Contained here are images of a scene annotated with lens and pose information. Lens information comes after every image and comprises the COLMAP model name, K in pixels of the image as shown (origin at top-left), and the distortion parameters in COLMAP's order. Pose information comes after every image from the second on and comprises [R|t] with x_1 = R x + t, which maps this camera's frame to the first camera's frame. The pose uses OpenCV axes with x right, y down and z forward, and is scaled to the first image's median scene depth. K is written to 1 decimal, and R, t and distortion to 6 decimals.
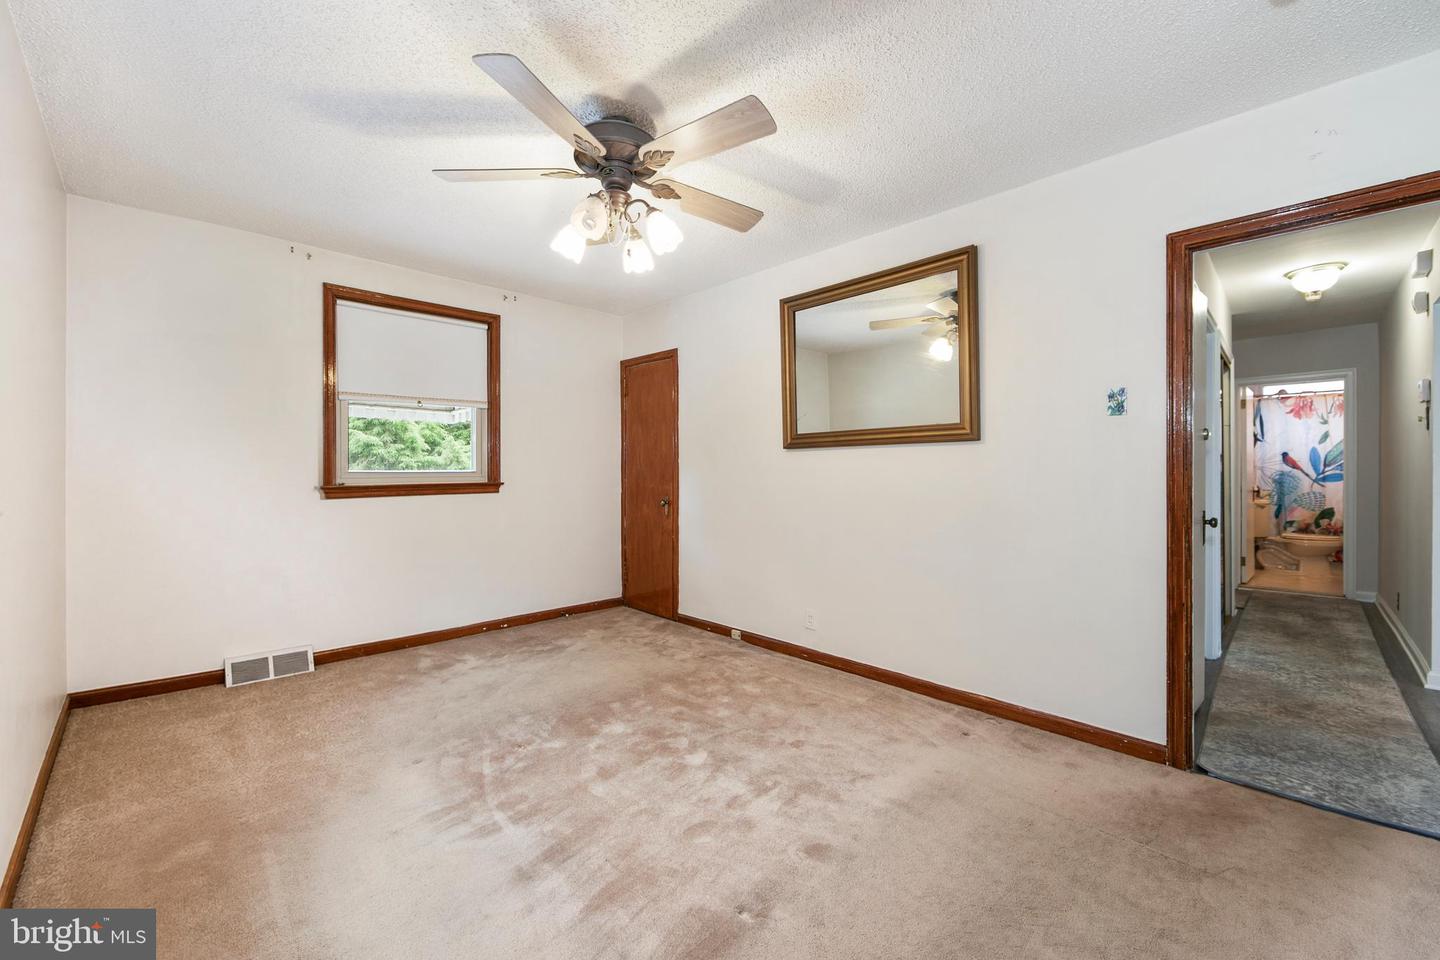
lens RADIAL K [[582.9, 0, 724.8], [0, 582.9, 474.5], [0, 0, 1]] dist [0.001269, 0.000217]
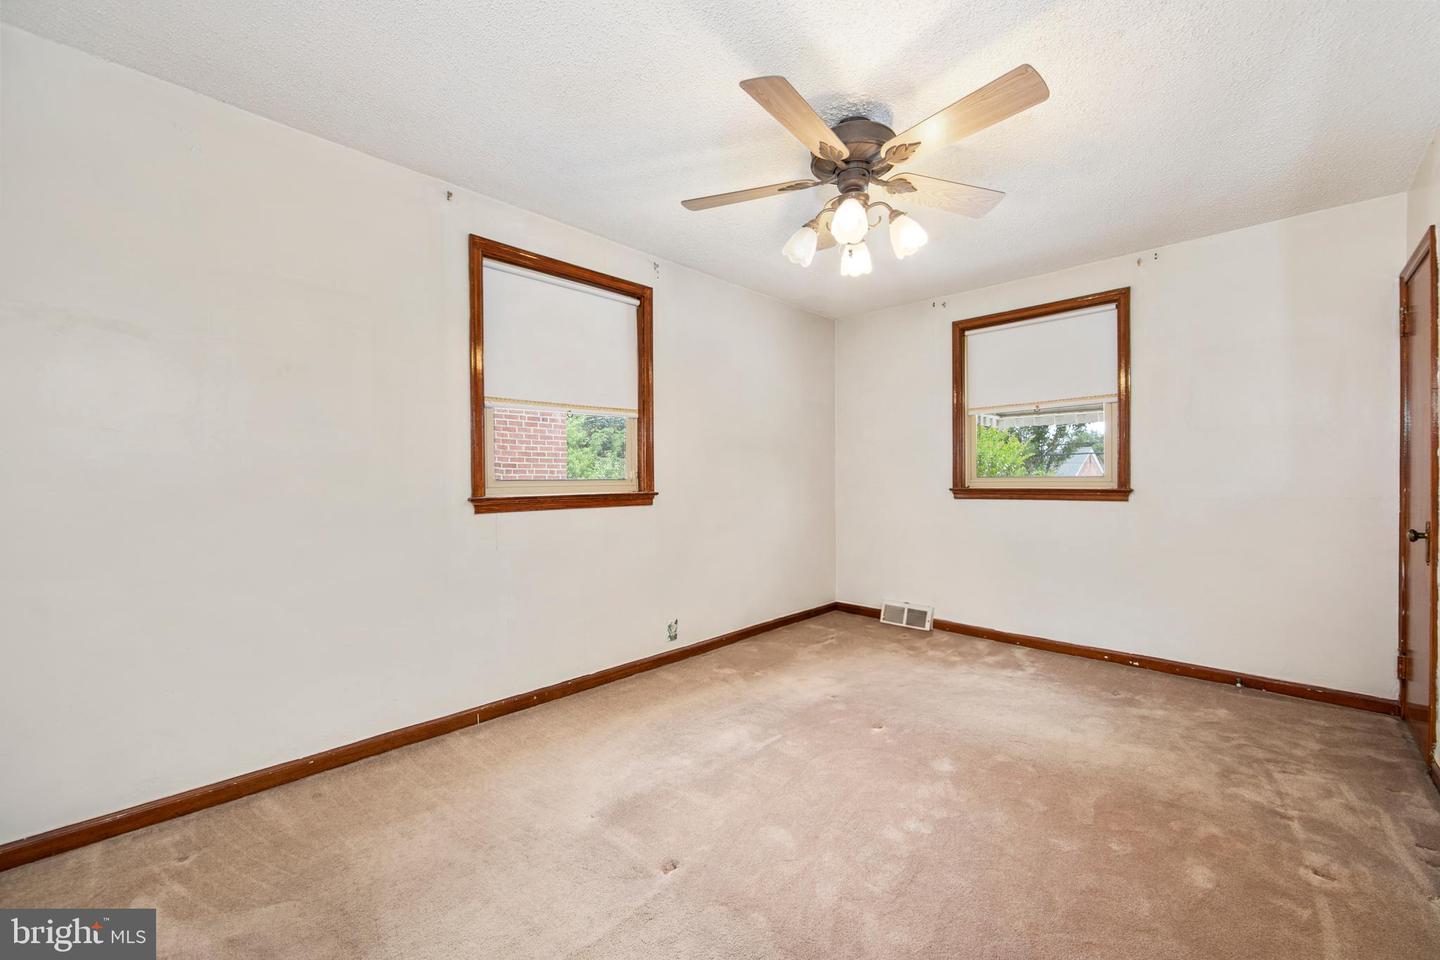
lens RADIAL K [[582.9, 0, 724.8], [0, 582.9, 474.5], [0, 0, 1]] dist [0.001269, 0.000217]
pose [[0.020947, 0.001213, -0.999780, 0.519959], [0.001226, 0.999998, 0.001239, -0.010864], [0.999780, -0.001252, 0.020945, 0.481306]]
